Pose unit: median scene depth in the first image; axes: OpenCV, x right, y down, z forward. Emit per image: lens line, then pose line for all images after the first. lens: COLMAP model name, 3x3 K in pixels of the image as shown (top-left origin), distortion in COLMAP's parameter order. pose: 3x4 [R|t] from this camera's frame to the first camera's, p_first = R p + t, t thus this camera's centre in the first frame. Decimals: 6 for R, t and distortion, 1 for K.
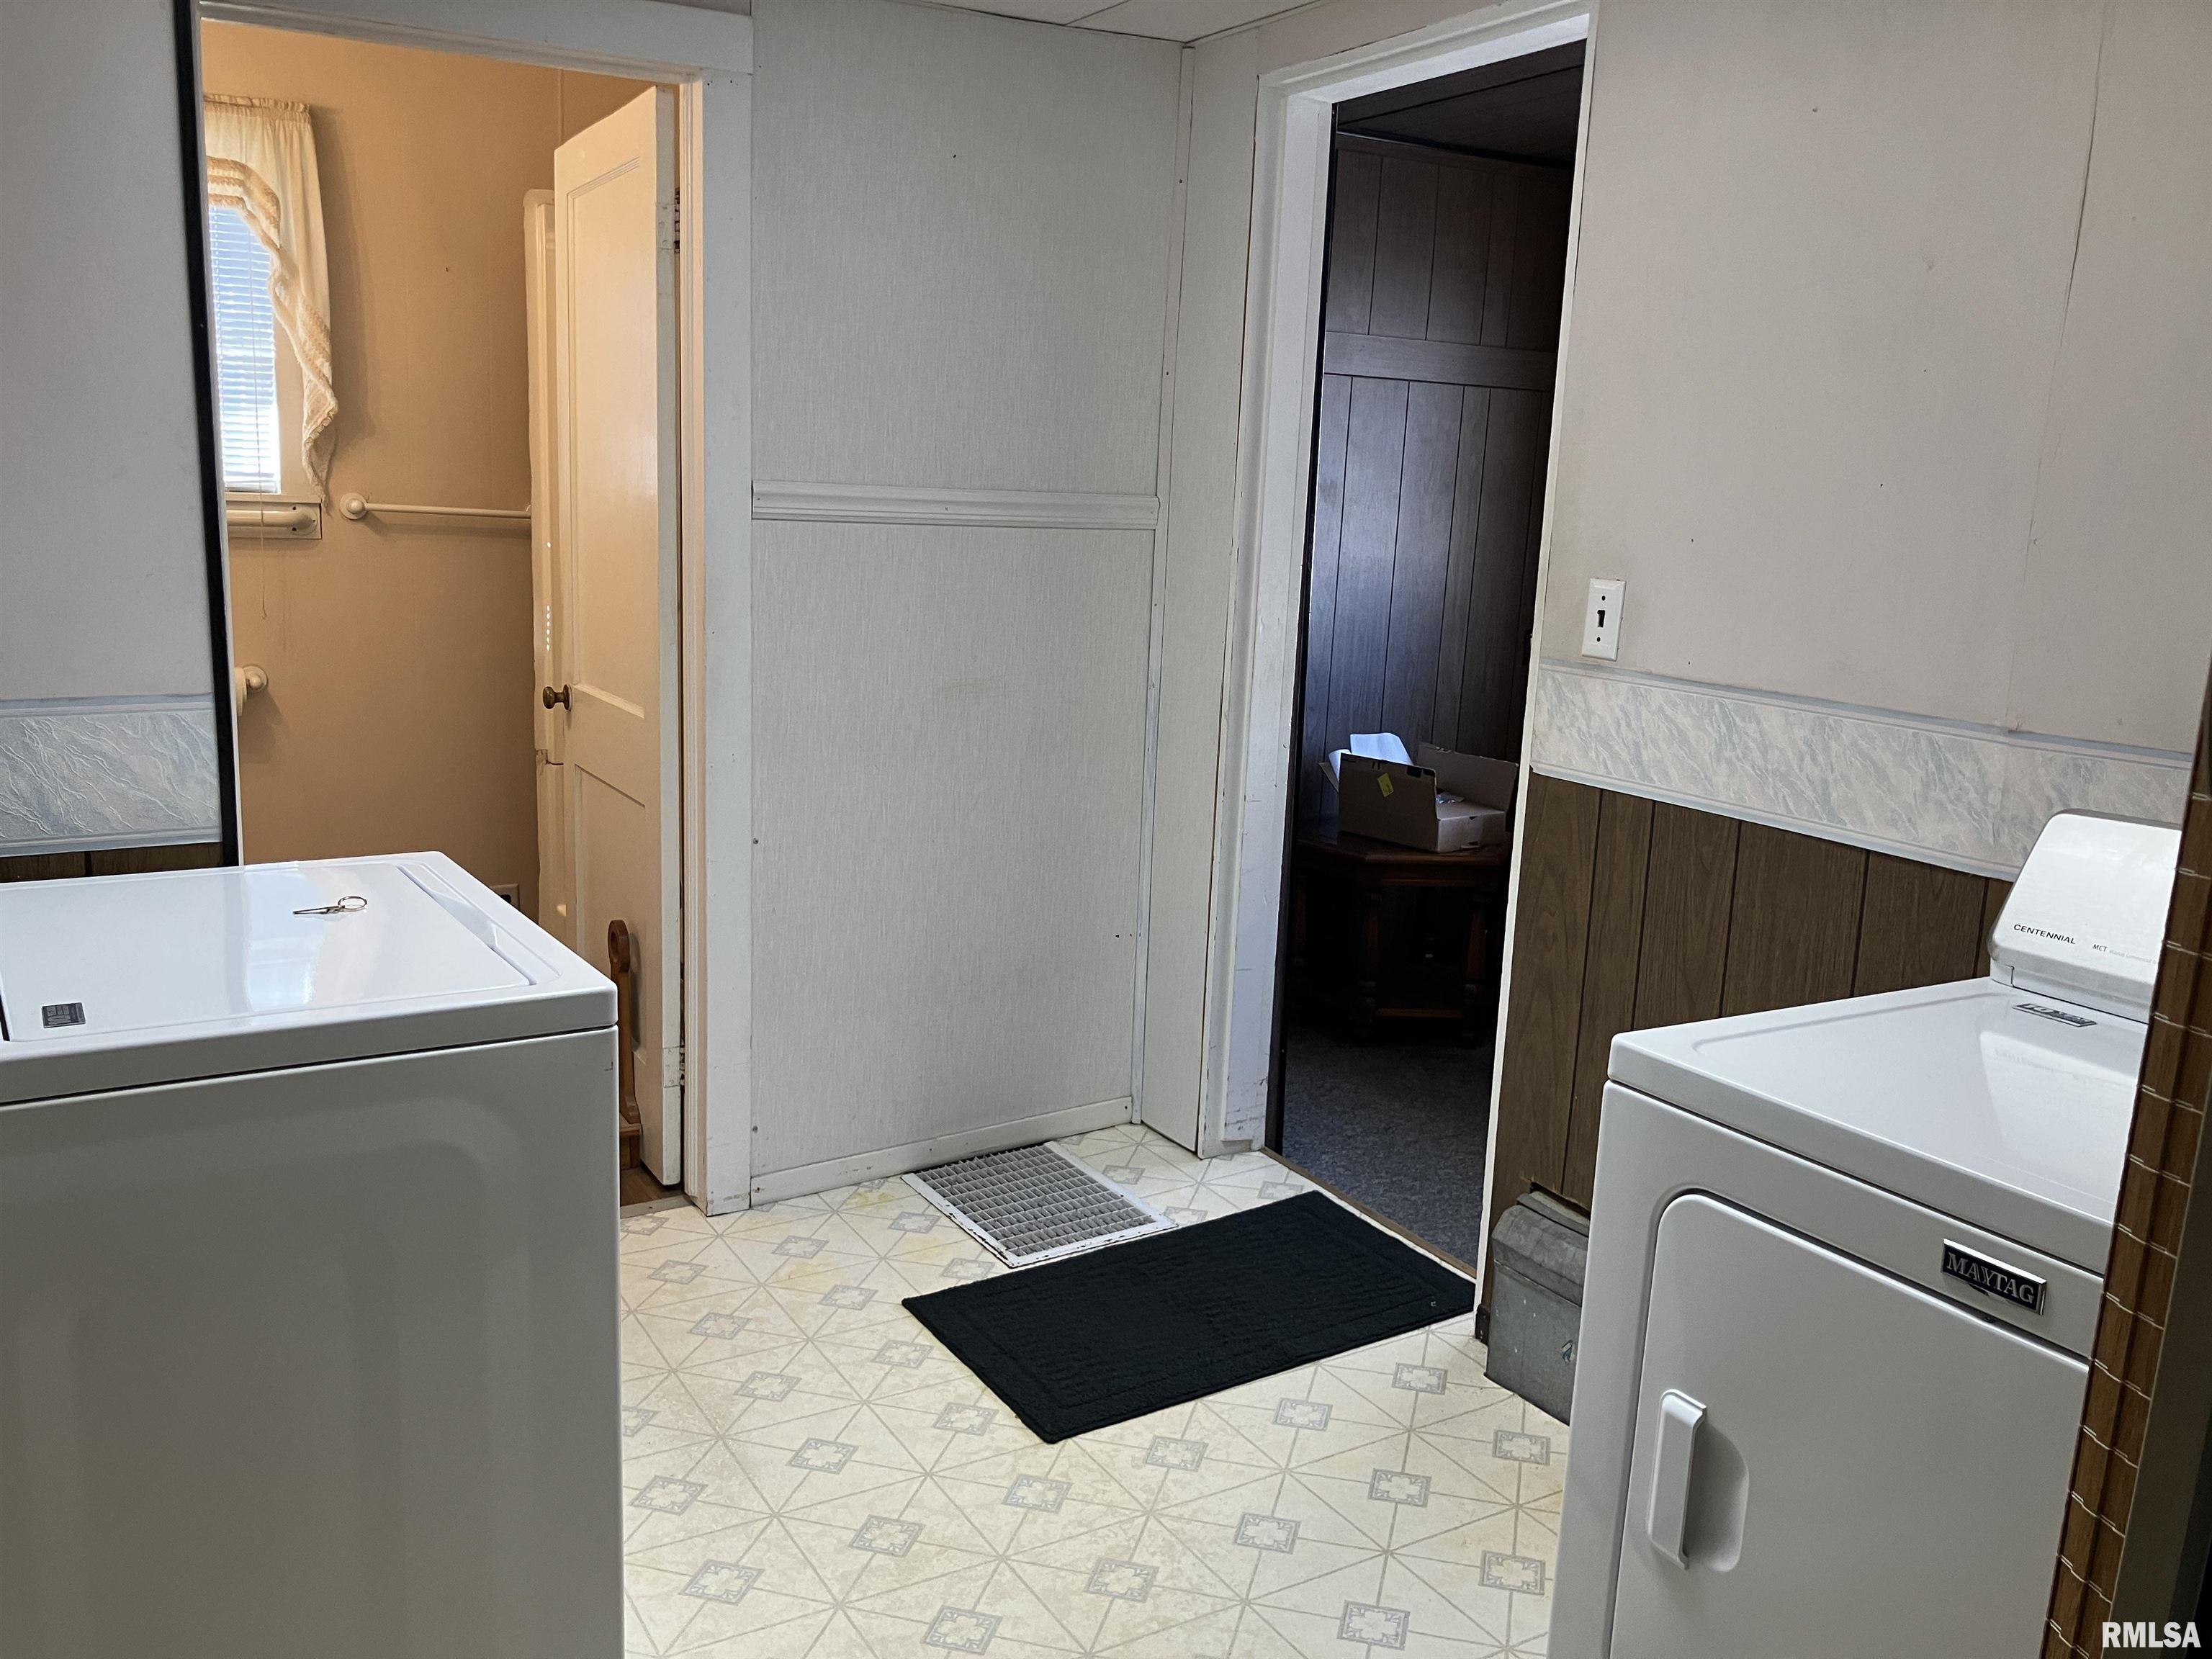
lens RADIAL K [[1852.0, 0, 1084.9], [0, 1852.0, 841.0], [0, 0, 1]] dist [0.020080, -0.002657]
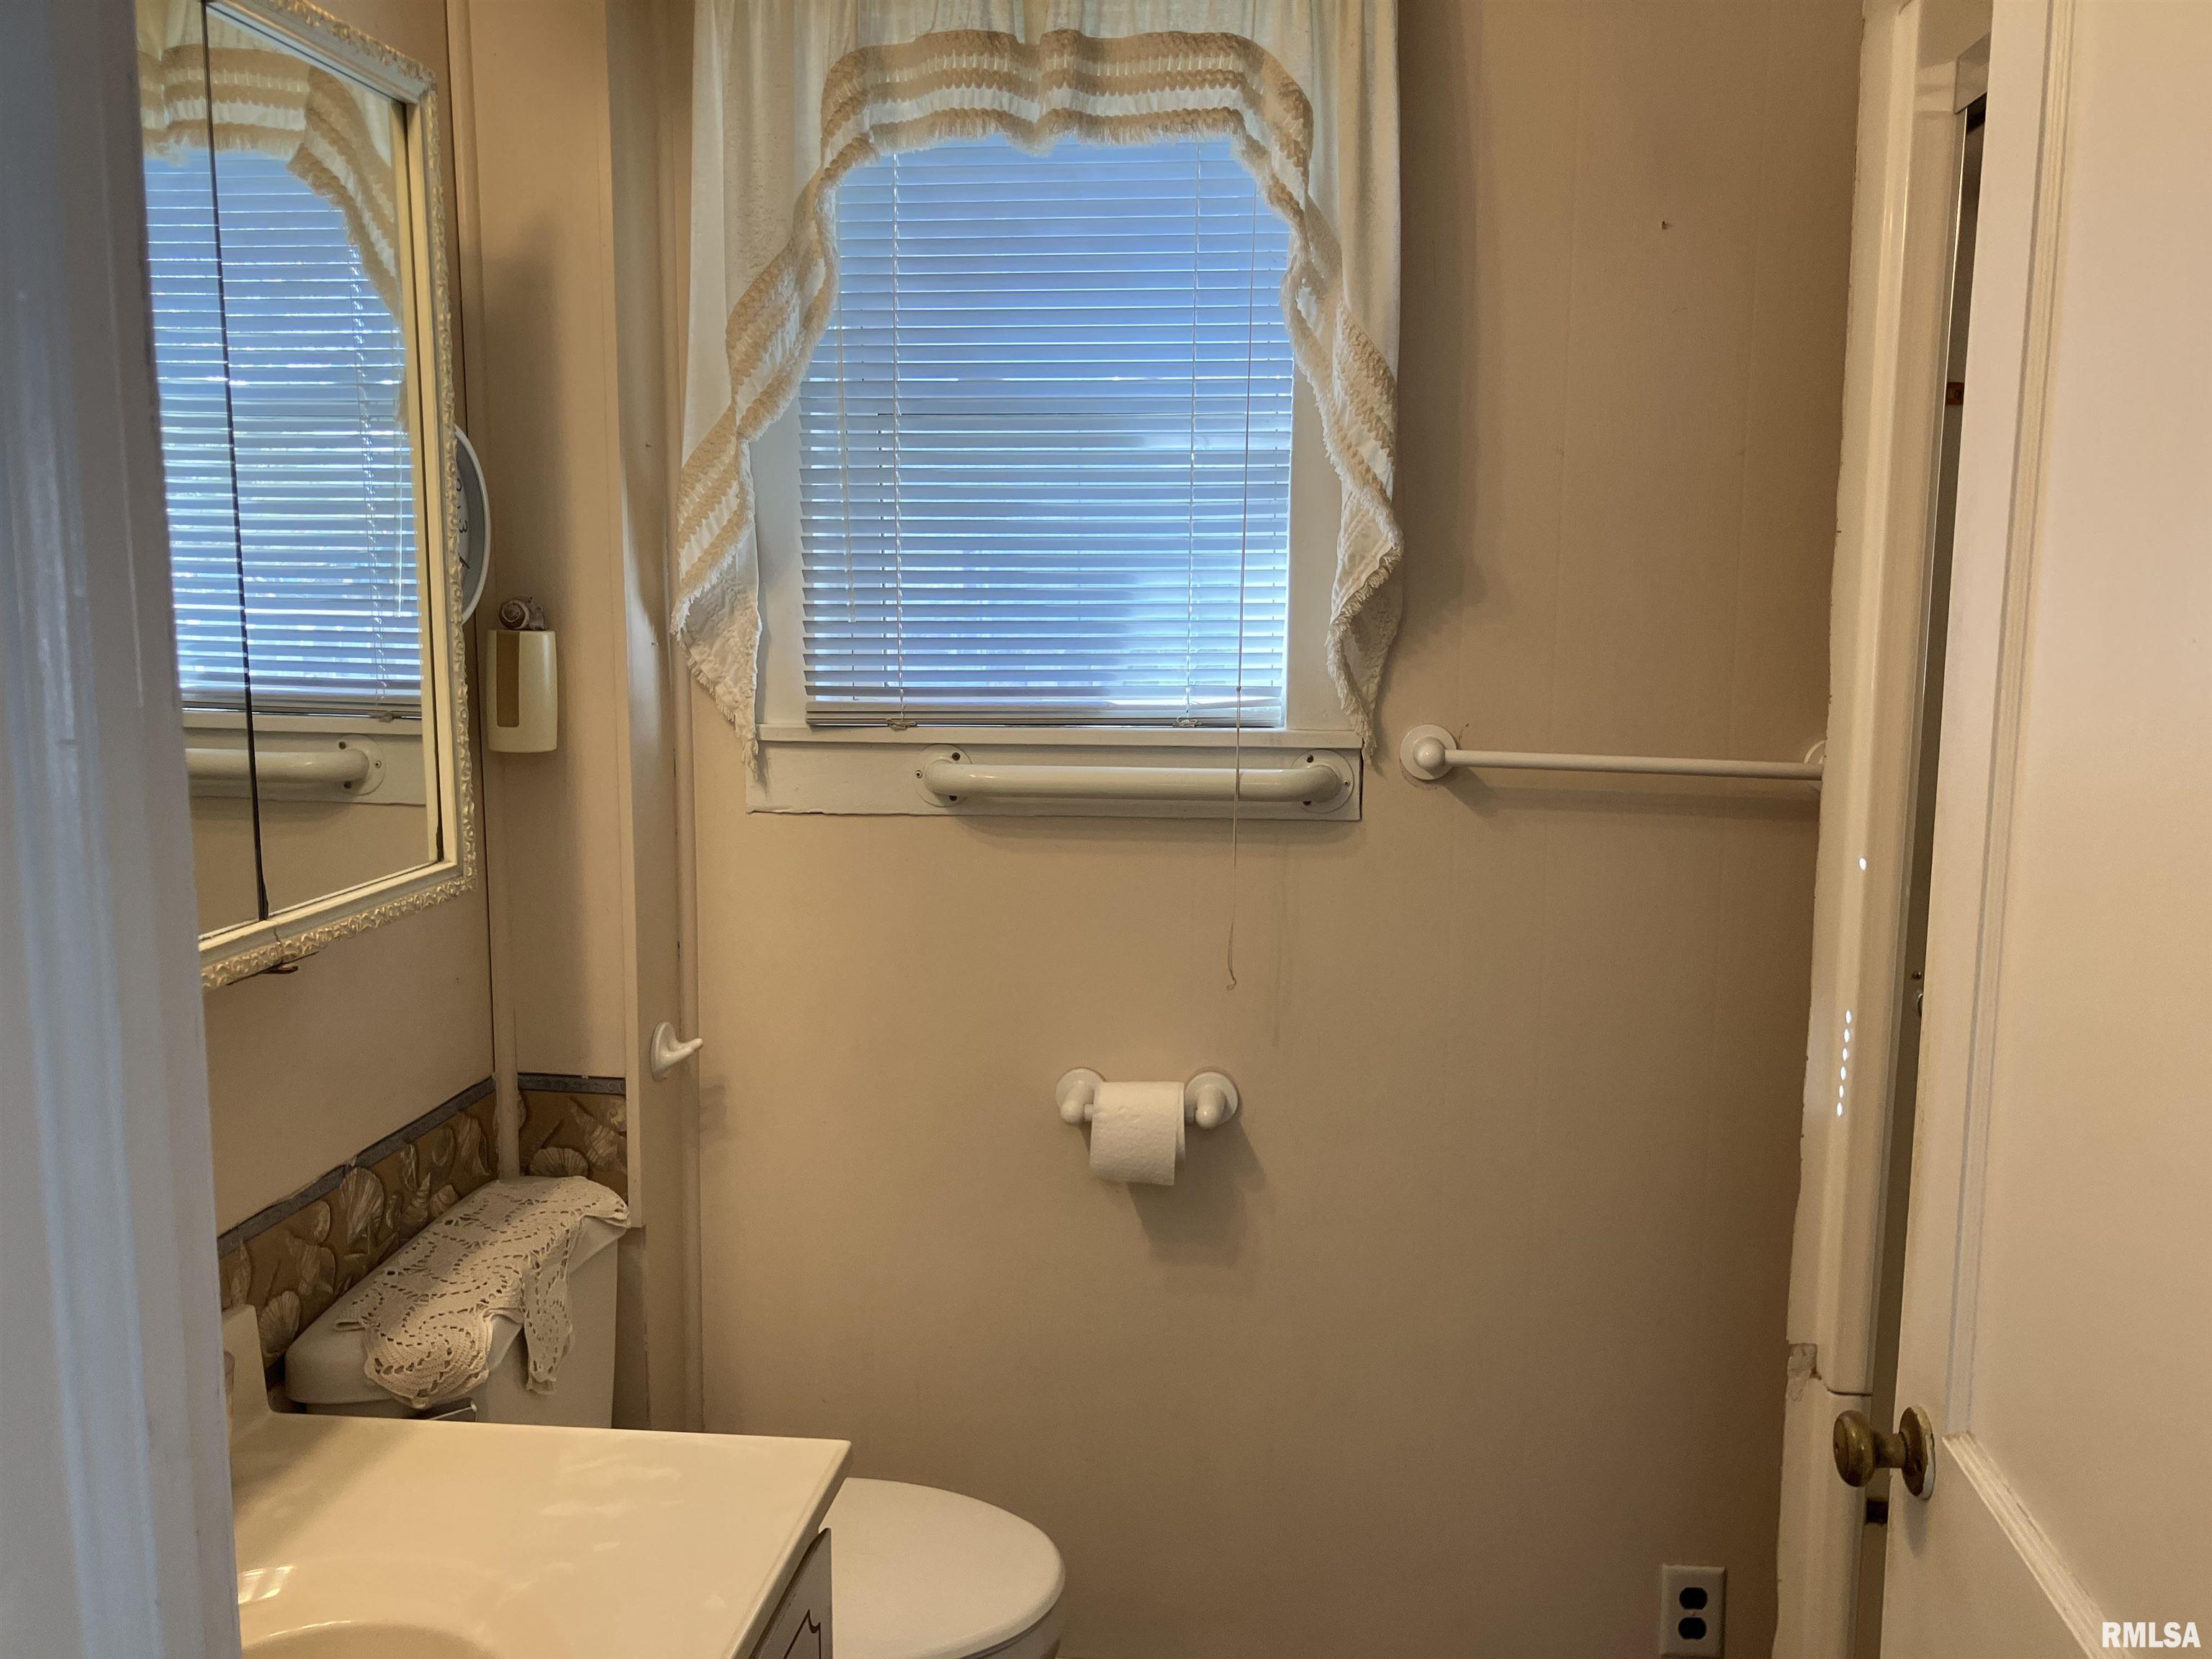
lens RADIAL K [[1852.0, 0, 1084.9], [0, 1852.0, 841.0], [0, 0, 1]] dist [0.020080, -0.002657]
pose [[0.799933, 0.047975, -0.598169, -0.190000], [-0.091187, 0.994941, -0.042147, -0.136082], [0.593121, 0.088260, 0.800261, 0.601217]]
